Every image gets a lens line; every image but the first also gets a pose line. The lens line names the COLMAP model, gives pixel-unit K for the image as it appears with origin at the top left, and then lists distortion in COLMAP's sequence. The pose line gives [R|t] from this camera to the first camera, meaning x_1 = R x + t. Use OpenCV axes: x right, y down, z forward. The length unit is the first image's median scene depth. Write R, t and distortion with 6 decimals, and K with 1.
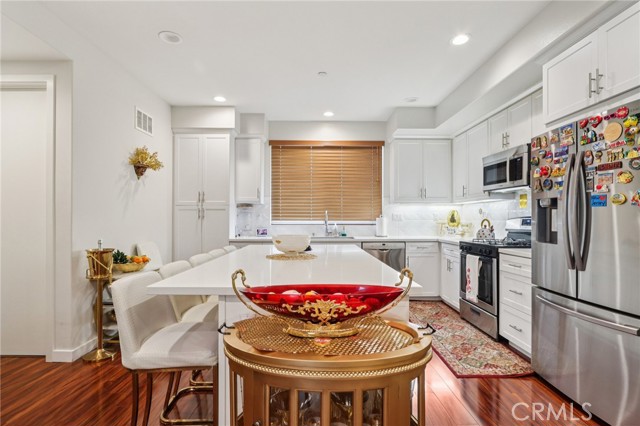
lens RADIAL K [[324.4, 0, 319.8], [0, 324.4, 216.7], [0, 0, 1]] dist [-0.003107, 0.000872]
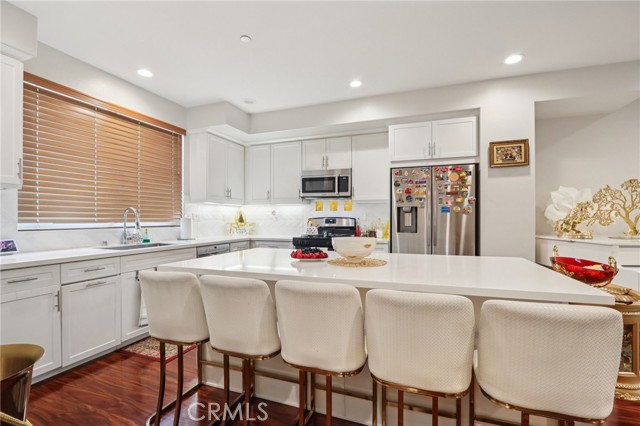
lens RADIAL K [[297.7, 0, 318.2], [0, 297.7, 217.3], [0, 0, 1]] dist [-0.014998, 0.000368]
pose [[0.359239, 0.004252, 0.933236, -0.450062], [-0.001801, 0.999991, -0.003863, 0.004198], [-0.933244, -0.000293, 0.359243, 0.416071]]
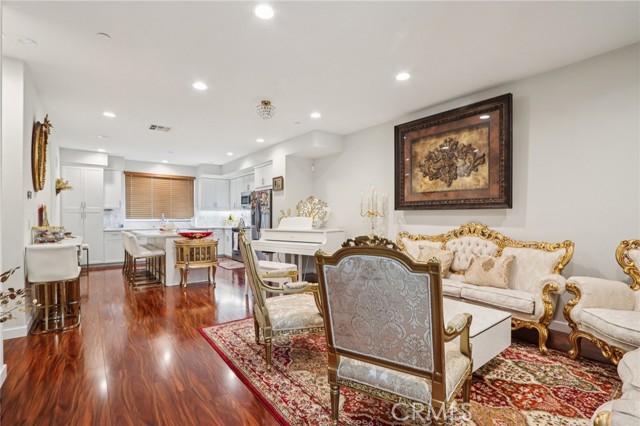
lens RADIAL K [[297.7, 0, 319.0], [0, 297.7, 218.4], [0, 0, 1]] dist [-0.014998, 0.000368]
pose [[0.797807, -0.001628, 0.602910, -0.295759], [-0.002156, 0.999982, 0.005554, -0.002465], [-0.602909, -0.005730, 0.797790, -0.895306]]
